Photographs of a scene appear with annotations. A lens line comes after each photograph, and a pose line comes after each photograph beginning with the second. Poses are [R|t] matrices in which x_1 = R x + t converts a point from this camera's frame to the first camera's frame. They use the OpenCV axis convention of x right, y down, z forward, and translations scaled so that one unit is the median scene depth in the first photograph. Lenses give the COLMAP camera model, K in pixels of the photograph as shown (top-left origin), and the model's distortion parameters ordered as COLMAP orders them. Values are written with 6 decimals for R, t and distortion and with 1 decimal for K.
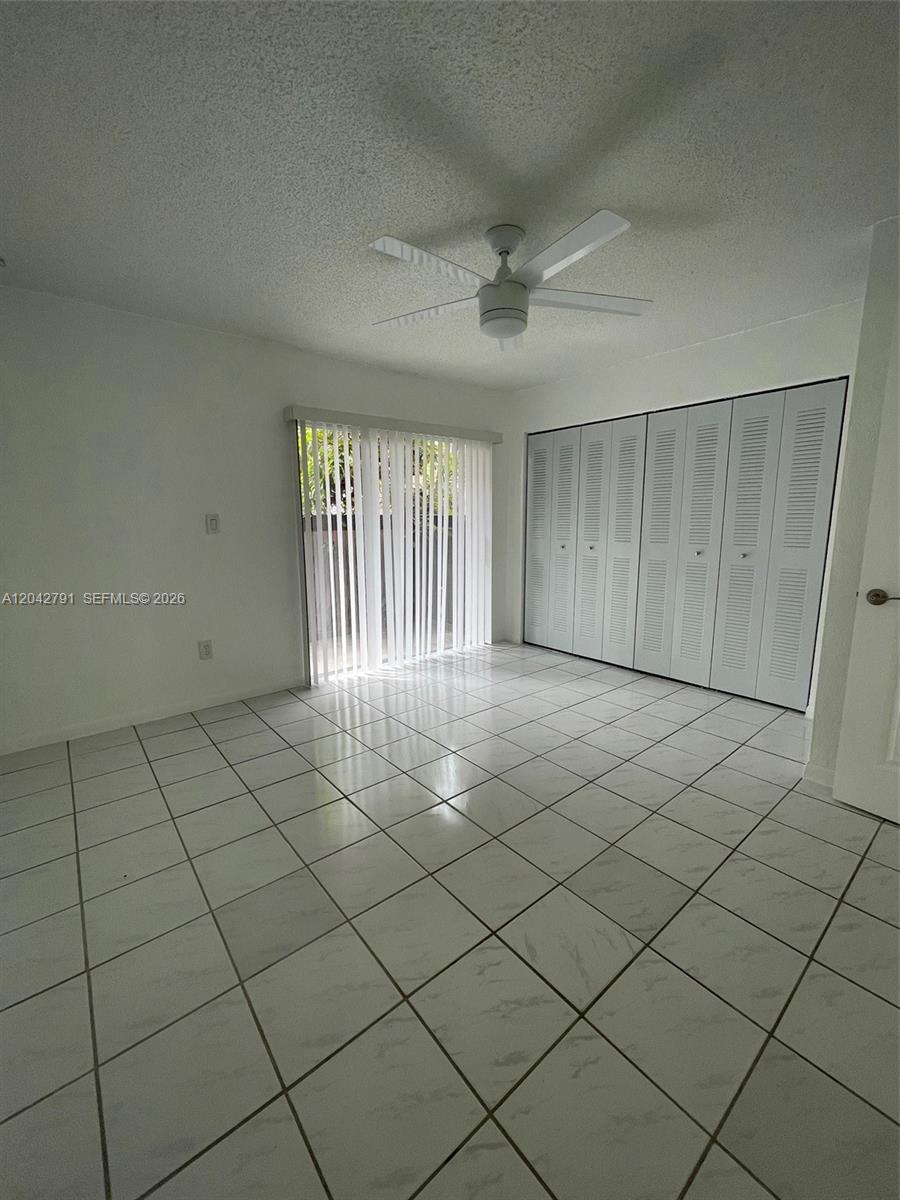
lens RADIAL K [[485.0, 0, 454.9], [0, 485.0, 601.3], [0, 0, 1]] dist [0.001595, -0.001246]
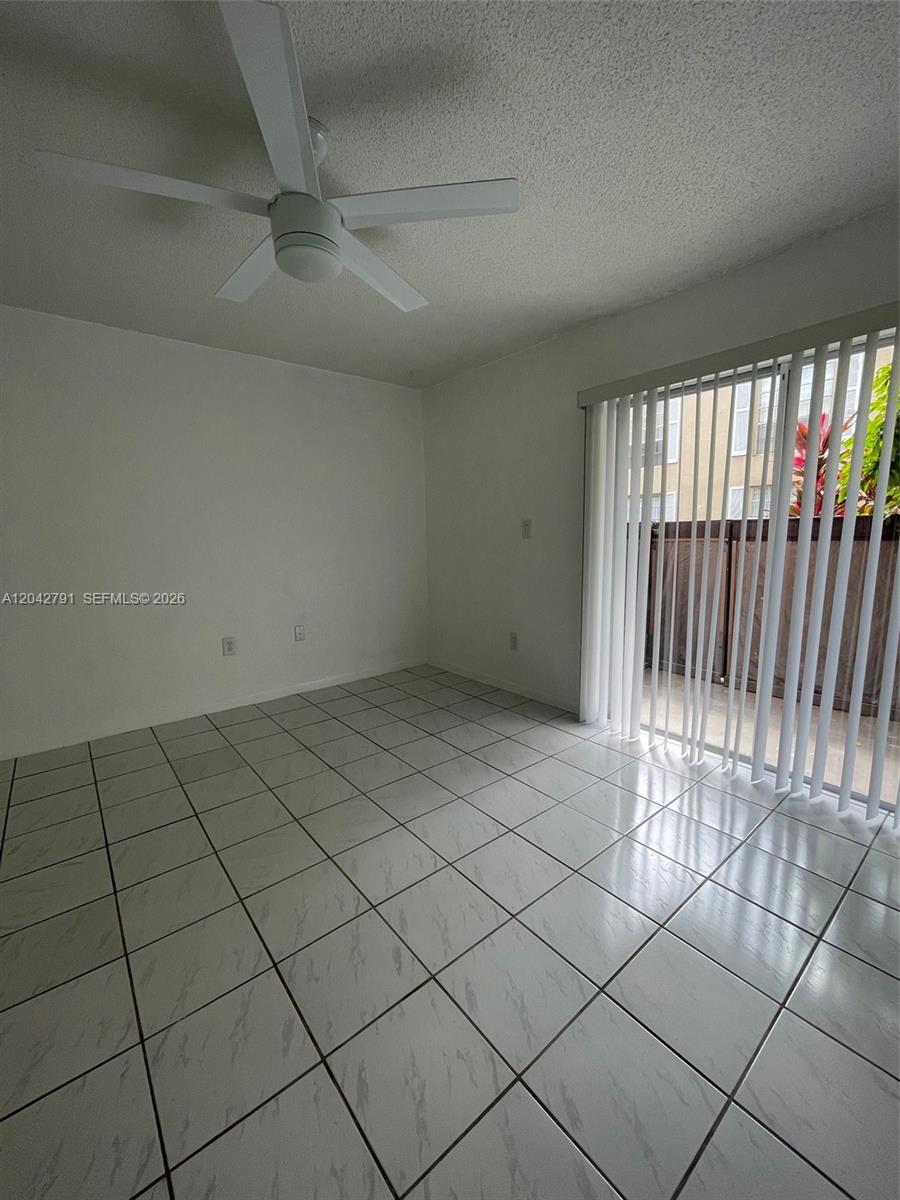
lens RADIAL K [[485.0, 0, 454.9], [0, 485.0, 601.3], [0, 0, 1]] dist [0.001595, -0.001246]
pose [[-0.017924, 0.144997, -0.989270, 0.589663], [-0.156793, 0.976779, 0.146008, -0.133897], [0.987469, 0.157728, 0.005226, 0.848139]]
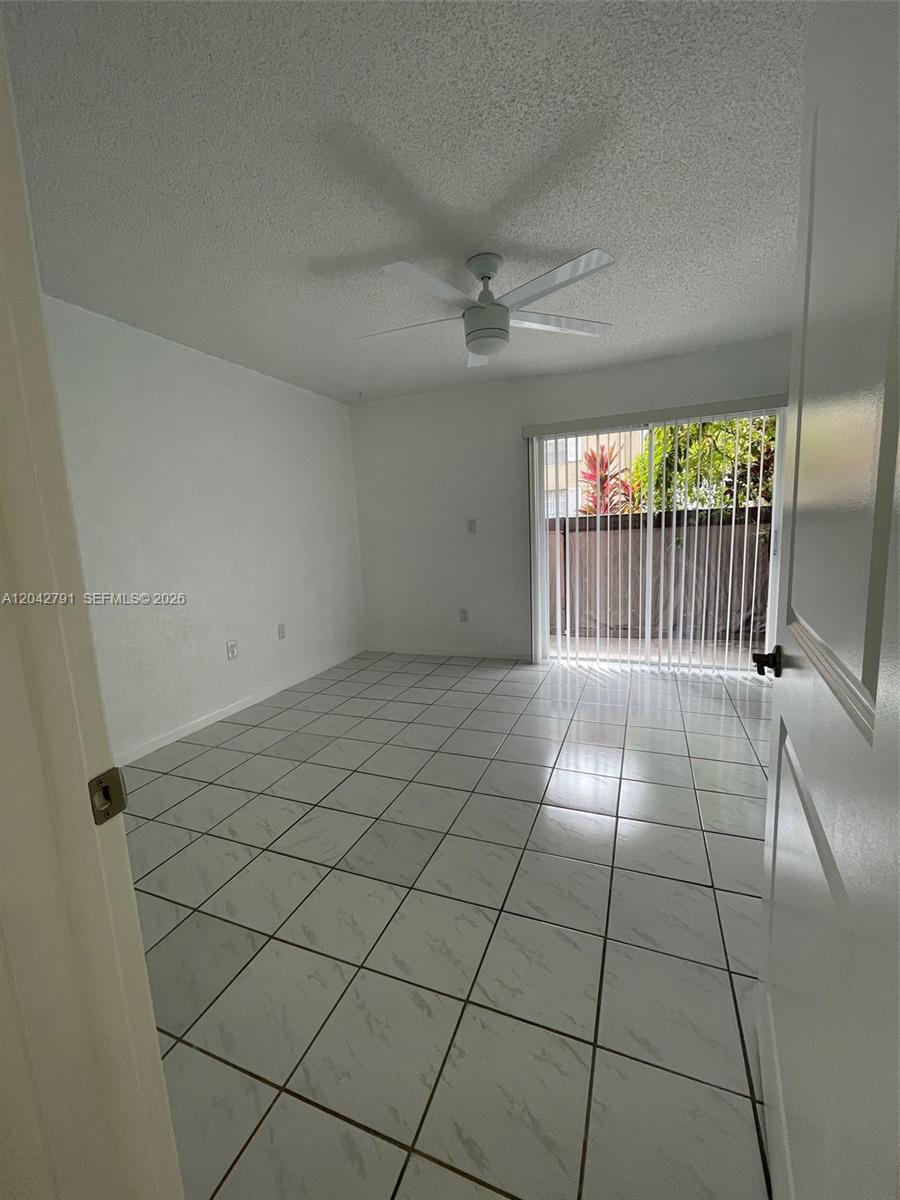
lens RADIAL K [[485.0, 0, 454.9], [0, 485.0, 601.3], [0, 0, 1]] dist [0.001595, -0.001246]
pose [[0.472453, 0.112736, -0.874116, 0.711203], [-0.106748, 0.991804, 0.070217, -0.038452], [0.874867, 0.060136, 0.480615, 0.293096]]
